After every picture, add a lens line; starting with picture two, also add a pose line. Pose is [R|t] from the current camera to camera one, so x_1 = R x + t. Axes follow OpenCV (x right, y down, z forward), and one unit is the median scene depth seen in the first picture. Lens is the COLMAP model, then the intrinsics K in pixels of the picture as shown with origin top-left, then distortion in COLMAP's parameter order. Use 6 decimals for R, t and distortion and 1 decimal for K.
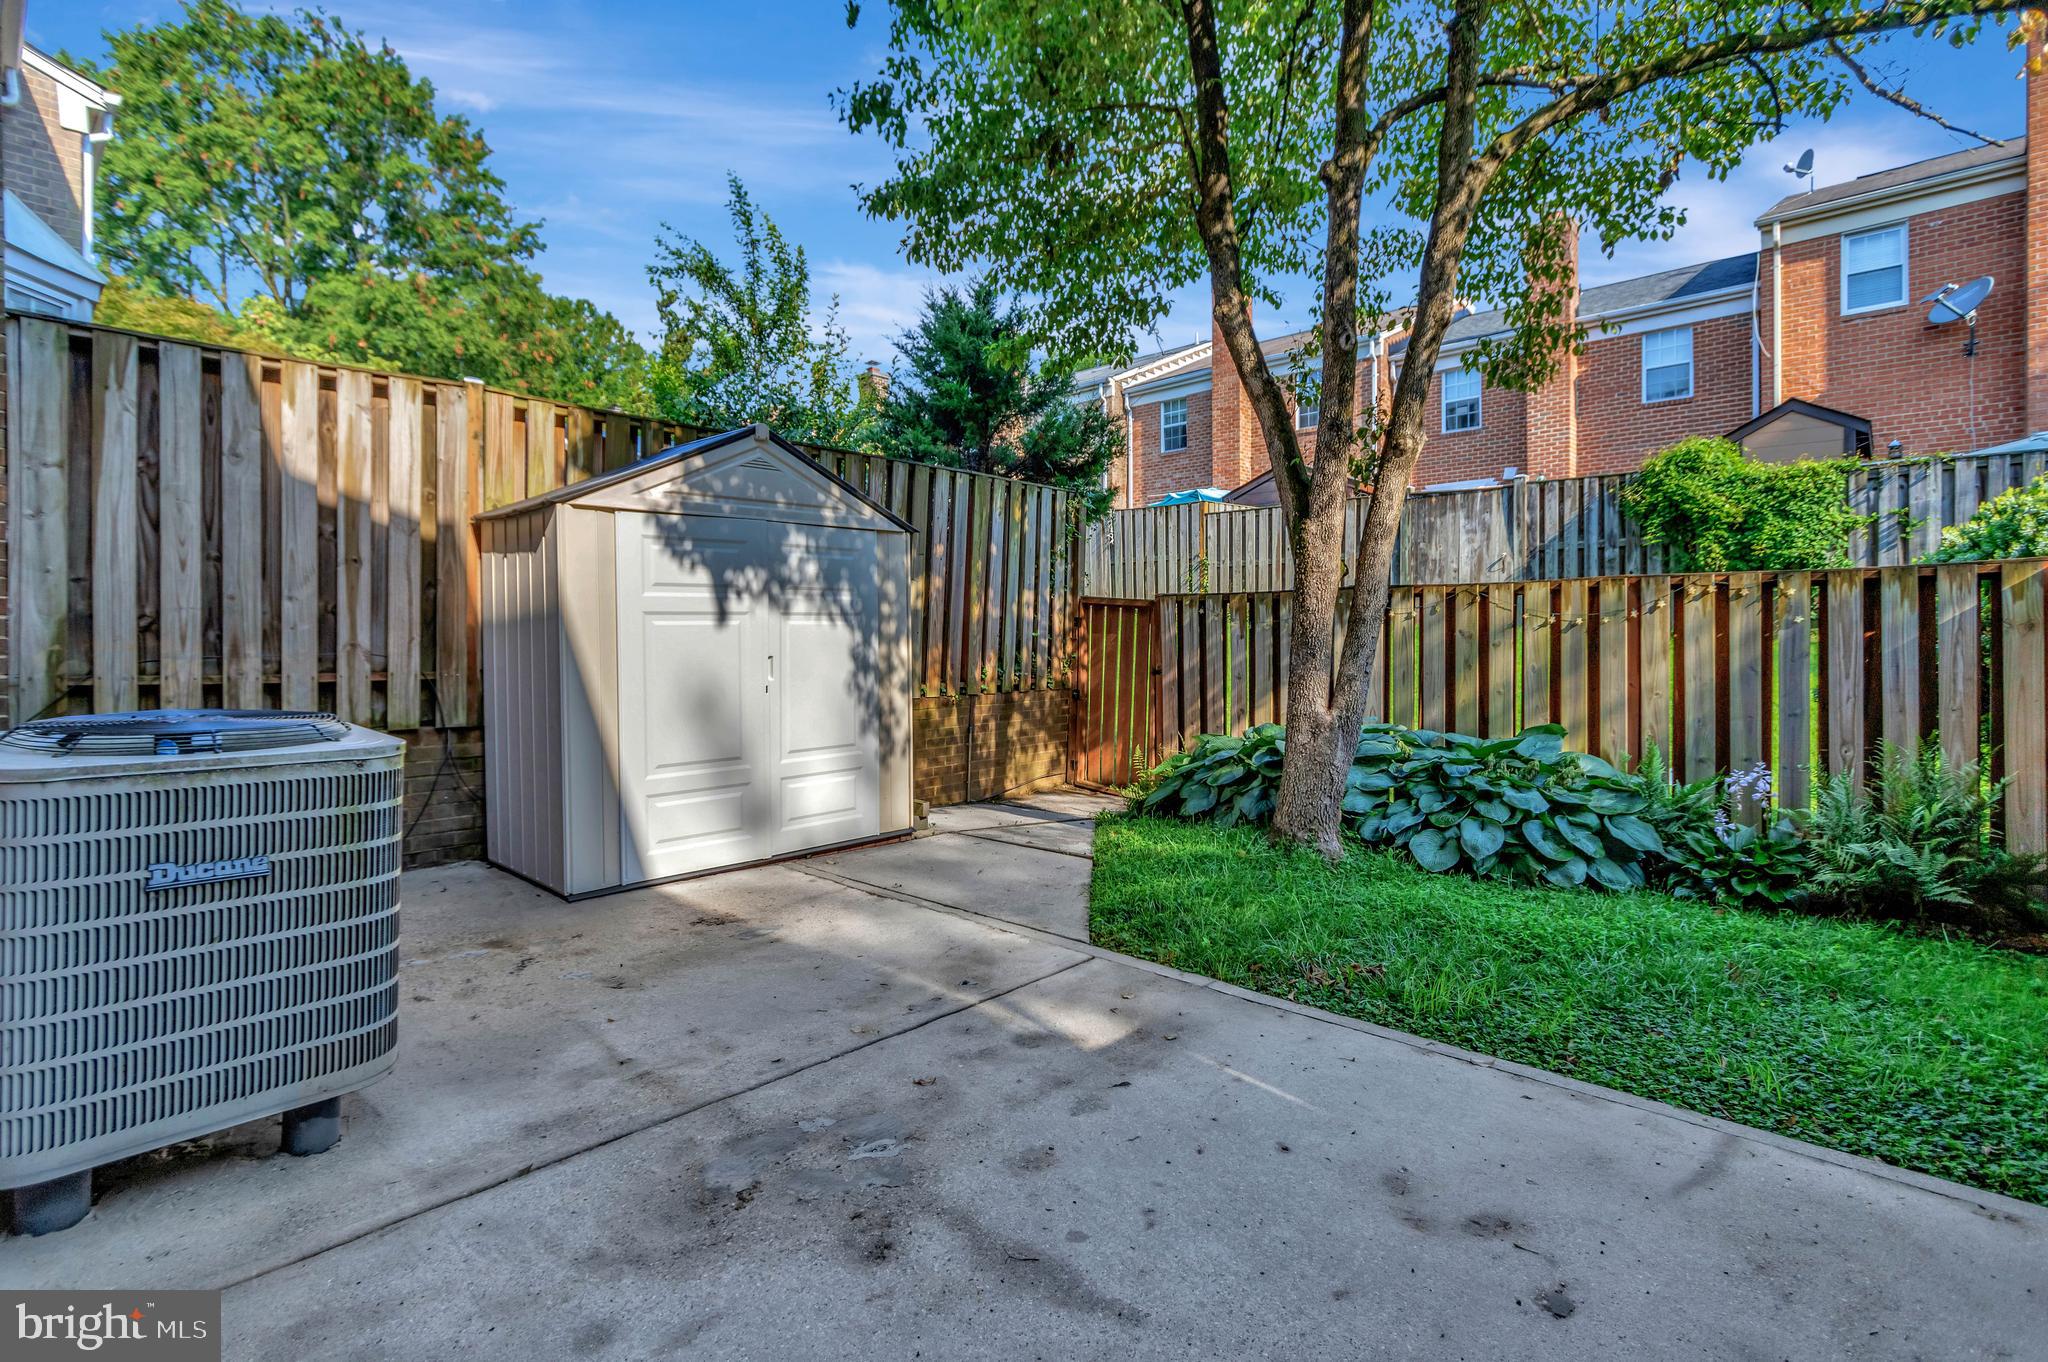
lens RADIAL K [[983.5, 0, 1018.5], [0, 983.5, 646.3], [0, 0, 1]] dist [0.031414, 0.000014]
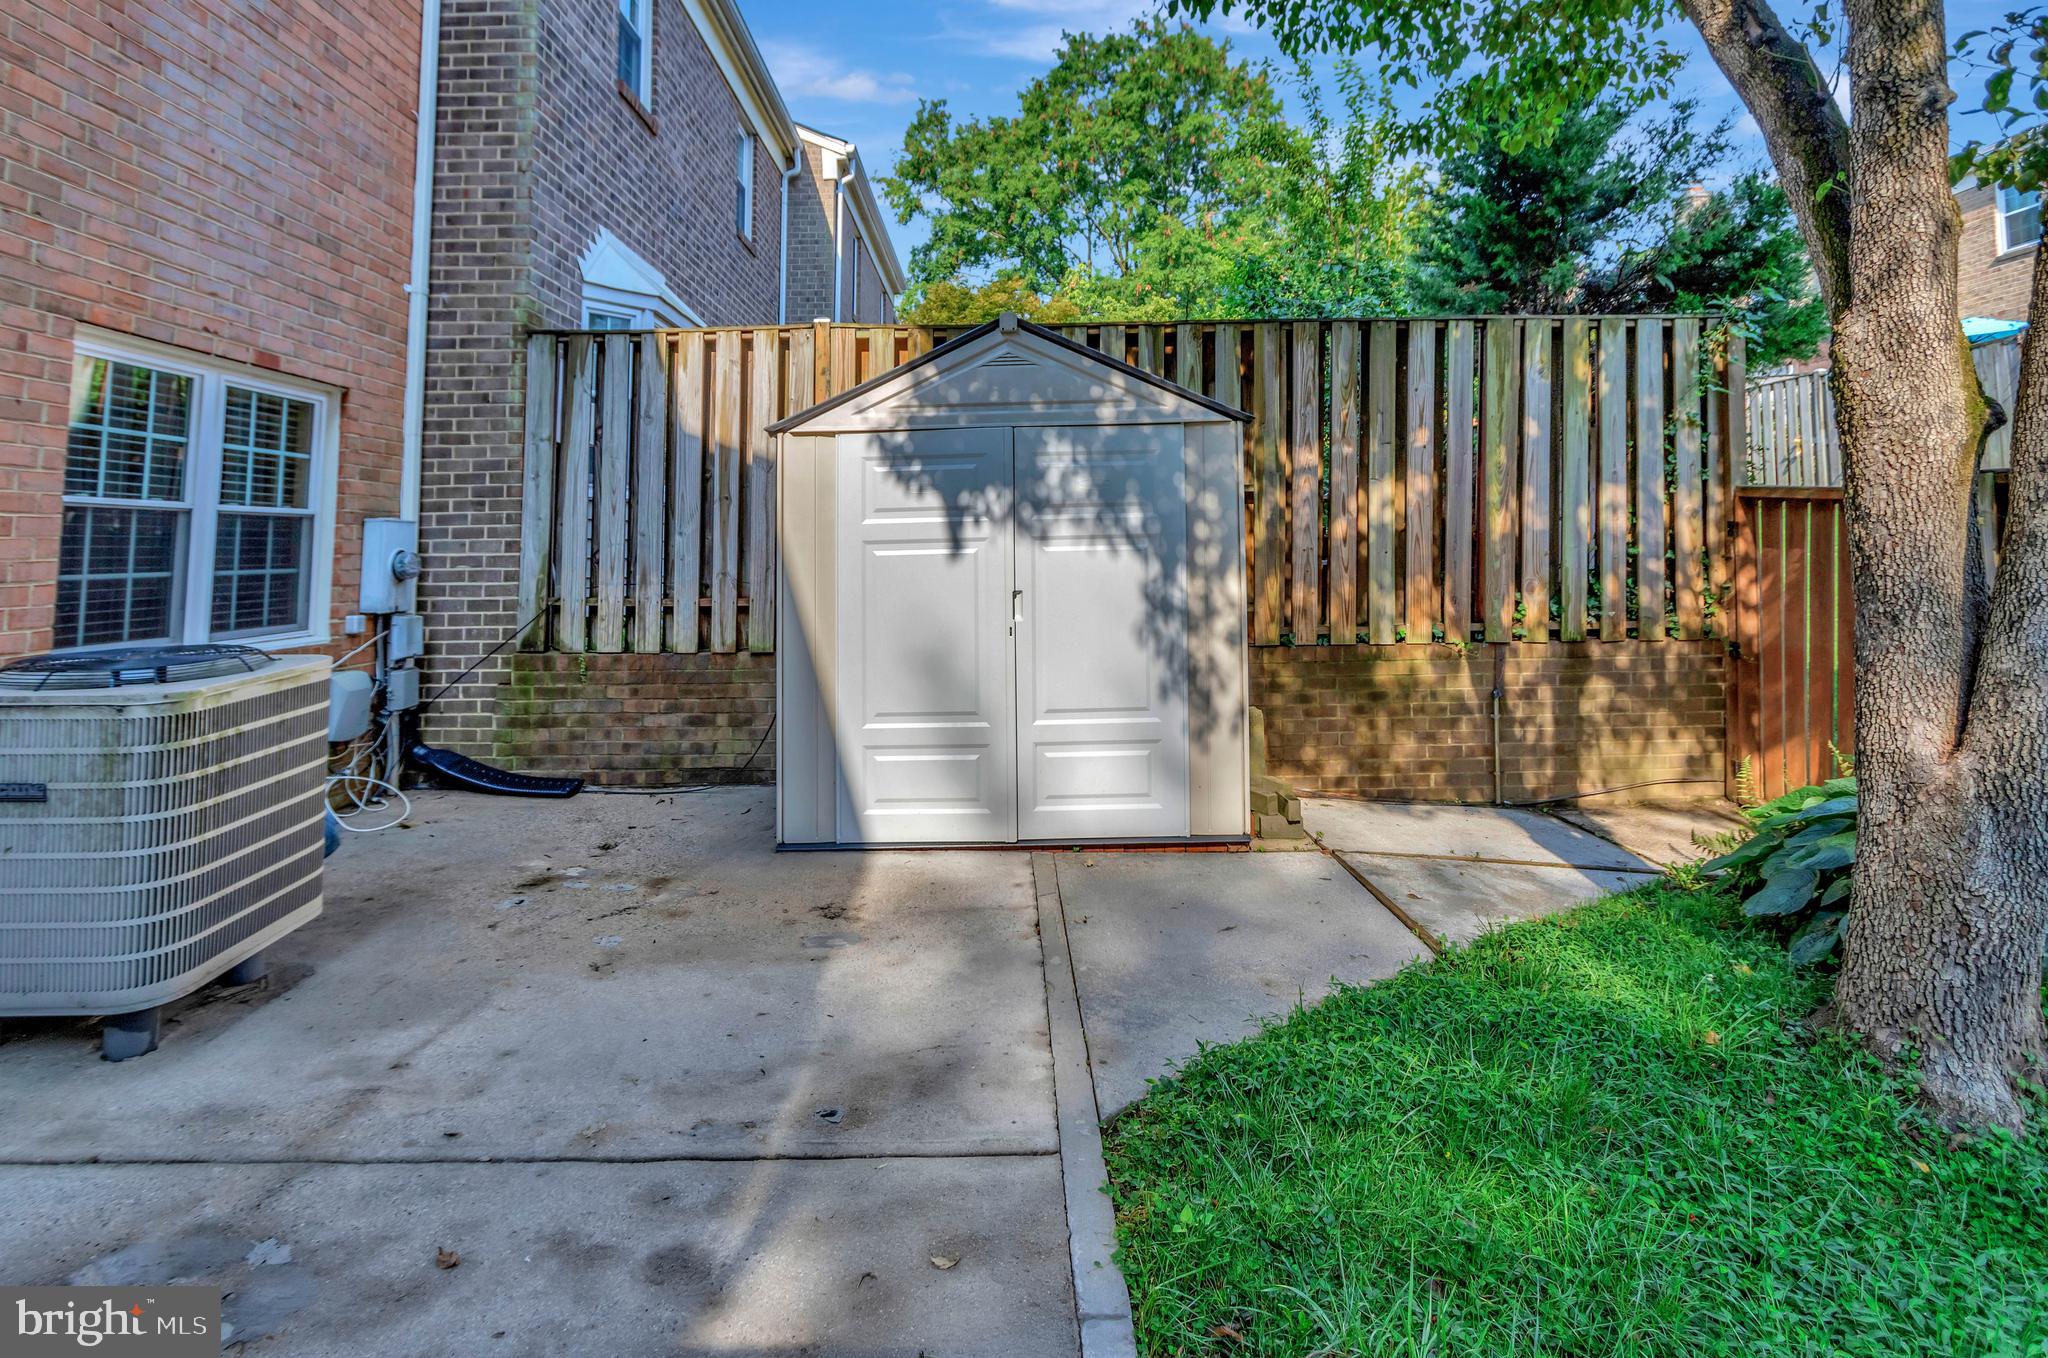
lens RADIAL K [[1026.8, 0, 1017.8], [0, 1026.8, 534.9], [0, 0, 1]] dist [0.007442, -0.000201]
pose [[0.682162, -0.012853, -0.731088, 0.393367], [0.002948, 0.999886, -0.014827, -0.028025], [0.731195, 0.007959, 0.682122, 0.445439]]
